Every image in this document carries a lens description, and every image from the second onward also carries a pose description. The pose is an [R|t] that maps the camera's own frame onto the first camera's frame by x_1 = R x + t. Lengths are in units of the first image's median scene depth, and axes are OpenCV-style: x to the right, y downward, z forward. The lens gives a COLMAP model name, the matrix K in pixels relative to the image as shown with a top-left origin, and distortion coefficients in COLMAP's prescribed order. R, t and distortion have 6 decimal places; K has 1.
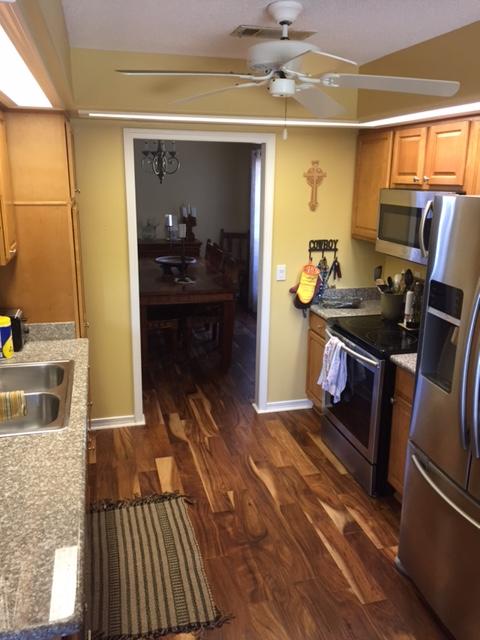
lens RADIAL K [[553.7, 0, 241.6], [0, 553.7, 320.4], [0, 0, 1]] dist [0.090077, -0.047695]
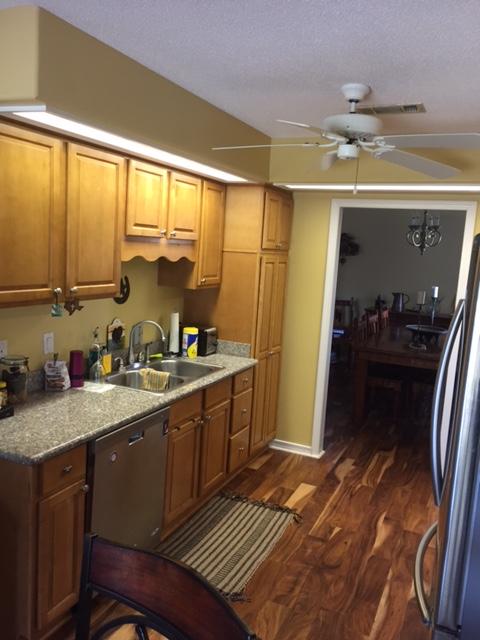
lens RADIAL K [[553.7, 0, 242.7], [0, 553.7, 320.4], [0, 0, 1]] dist [0.090077, -0.047695]
pose [[0.778124, 0.117392, -0.617043, 0.451163], [-0.211730, 0.973906, -0.081718, 0.055184], [0.591349, 0.194233, 0.782675, 0.001124]]
